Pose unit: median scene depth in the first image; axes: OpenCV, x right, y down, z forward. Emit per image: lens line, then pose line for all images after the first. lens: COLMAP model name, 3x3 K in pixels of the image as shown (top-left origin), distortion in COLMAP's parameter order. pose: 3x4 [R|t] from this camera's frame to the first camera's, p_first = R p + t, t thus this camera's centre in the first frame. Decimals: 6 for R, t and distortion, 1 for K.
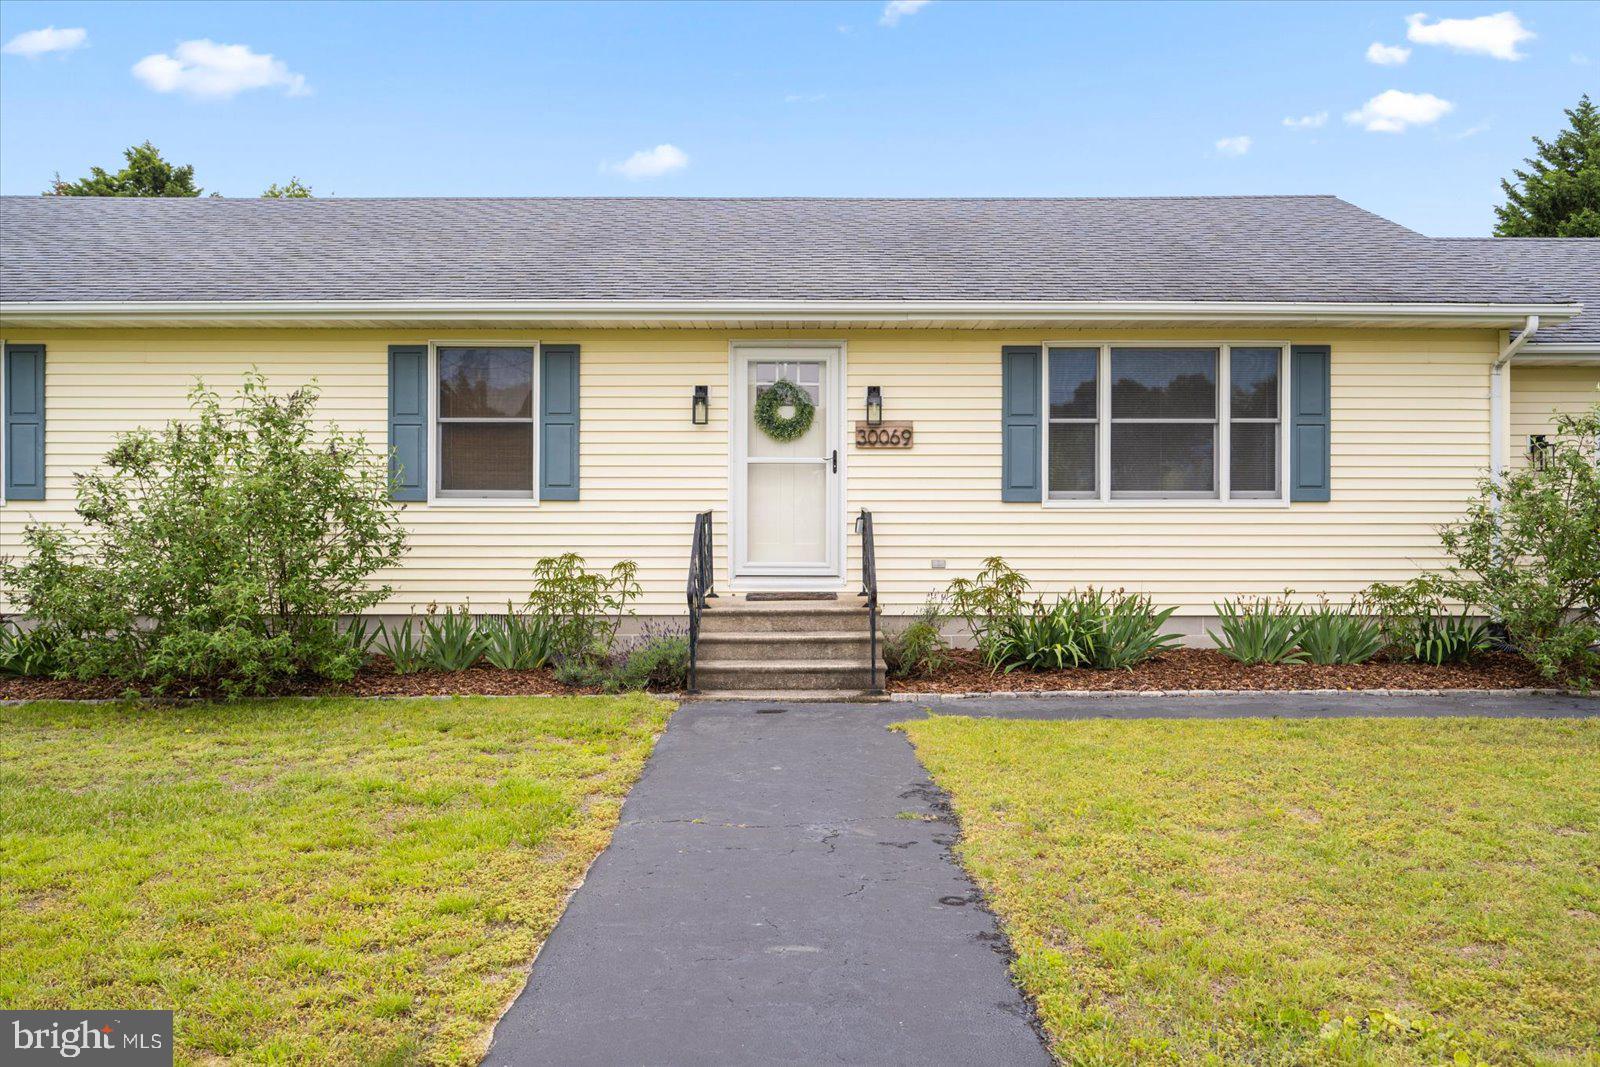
lens RADIAL K [[1267.0, 0, 803.5], [0, 1267.0, 532.0], [0, 0, 1]] dist [-0.001795, 0.001163]
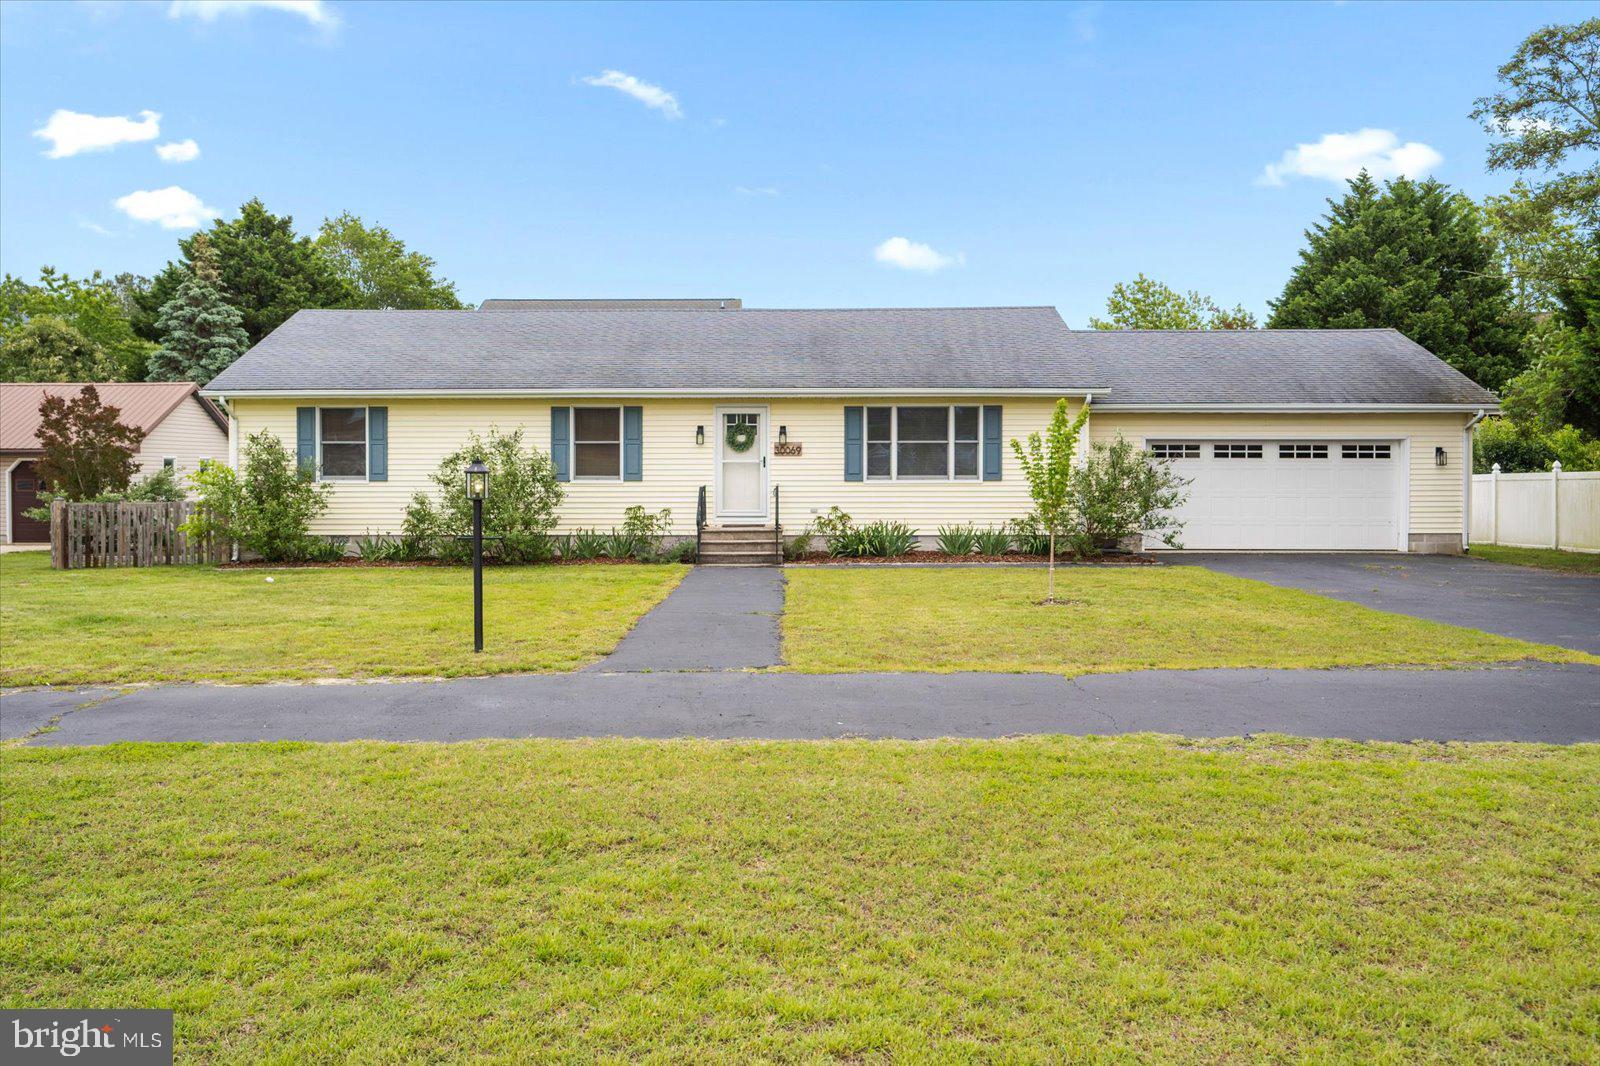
lens RADIAL K [[1006.4, 0, 727.1], [0, 1006.4, 502.6], [0, 0, 1]] dist [0.003380, 0.001009]
pose [[0.999068, -0.001099, -0.043156, 0.035155], [0.001092, 0.999999, -0.000197, 0.011919], [0.043156, 0.000150, 0.999068, -0.666093]]
